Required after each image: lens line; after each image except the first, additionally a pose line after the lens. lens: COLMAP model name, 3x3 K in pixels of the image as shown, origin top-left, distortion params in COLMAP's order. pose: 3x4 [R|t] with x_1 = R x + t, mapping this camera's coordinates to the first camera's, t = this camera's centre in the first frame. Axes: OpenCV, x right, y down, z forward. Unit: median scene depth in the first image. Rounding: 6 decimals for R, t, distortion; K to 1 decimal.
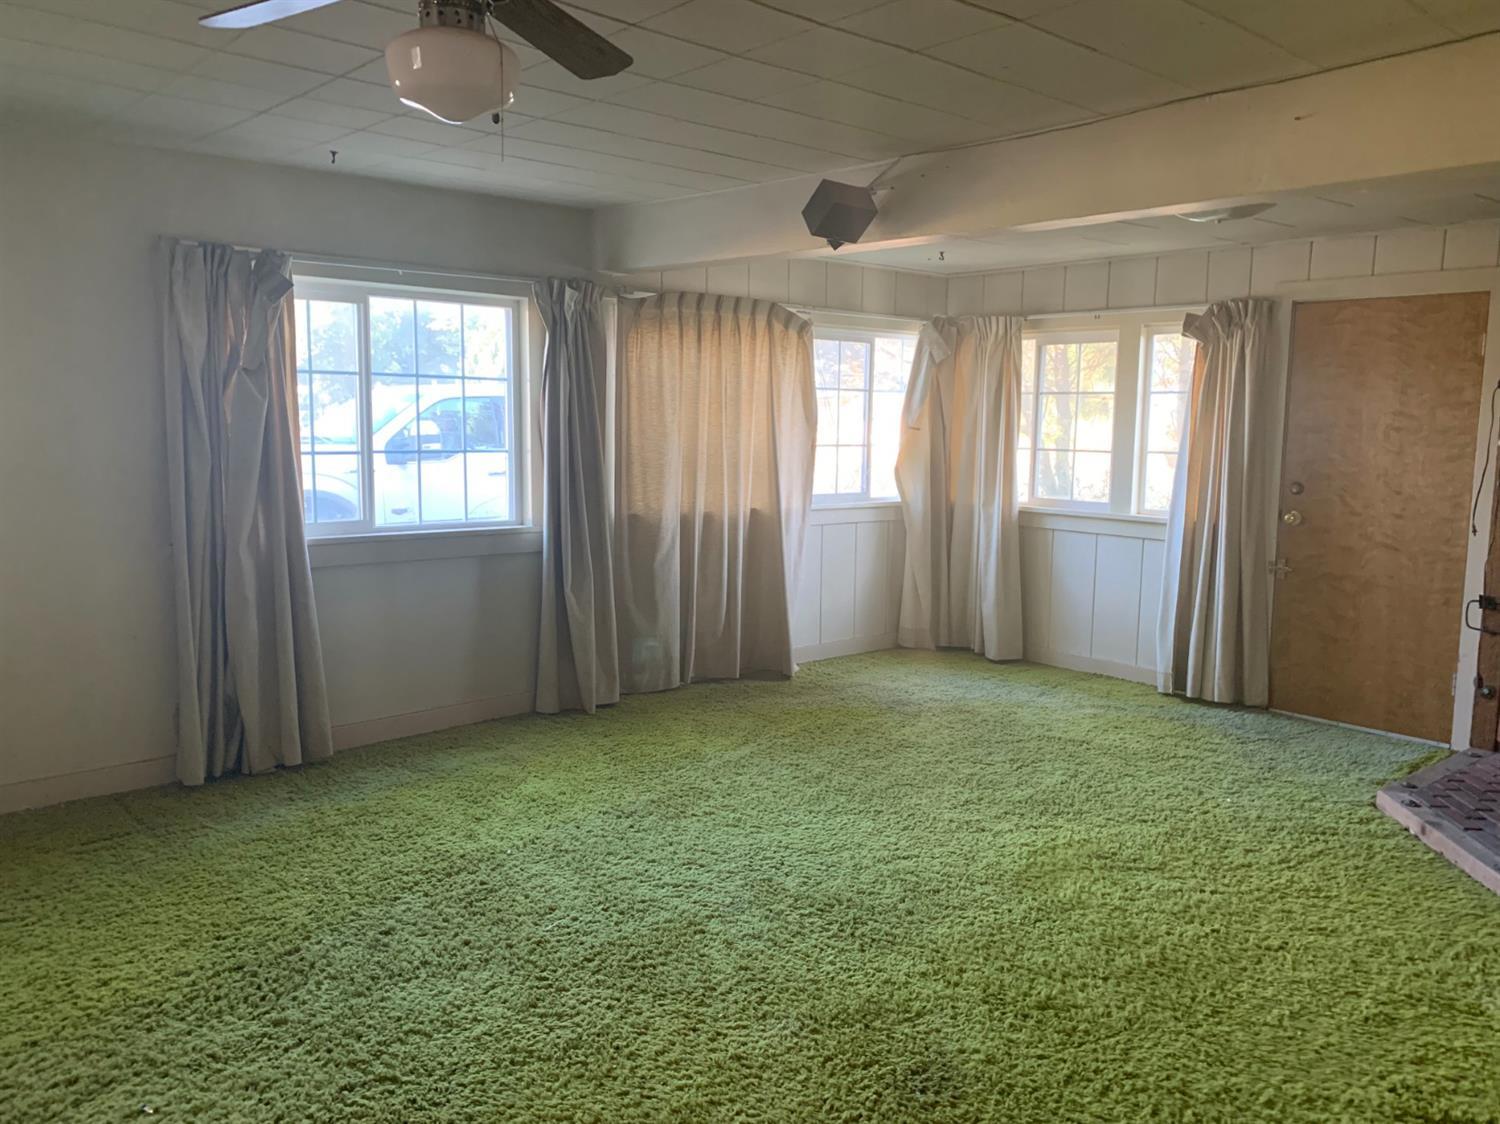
lens RADIAL K [[1152.9, 0, 750.0], [0, 1152.9, 562.0], [0, 0, 1]] dist [0.023198, -0.002256]
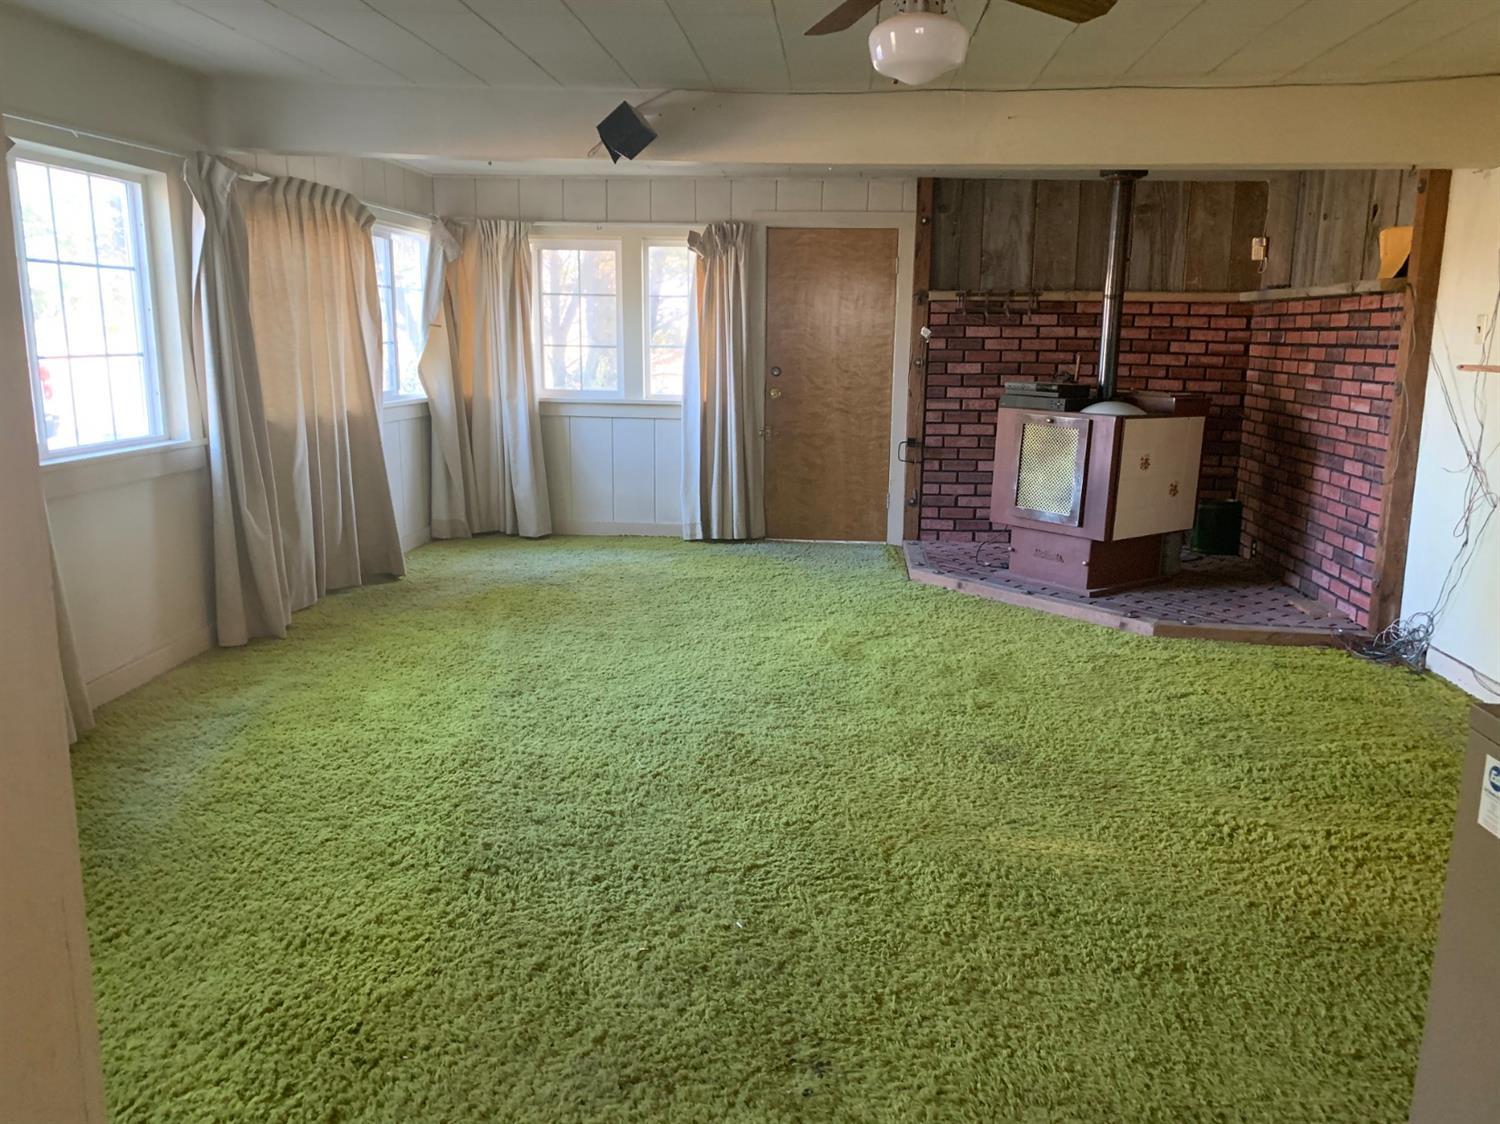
lens RADIAL K [[1135.5, 0, 750.0], [0, 1135.5, 562.0], [0, 0, 1]] dist [0.144812, -0.197900]
pose [[0.718662, -0.147532, 0.679529, -0.484423], [0.088815, 0.988705, 0.120727, -0.007708], [-0.689665, -0.026410, 0.723647, 0.061621]]
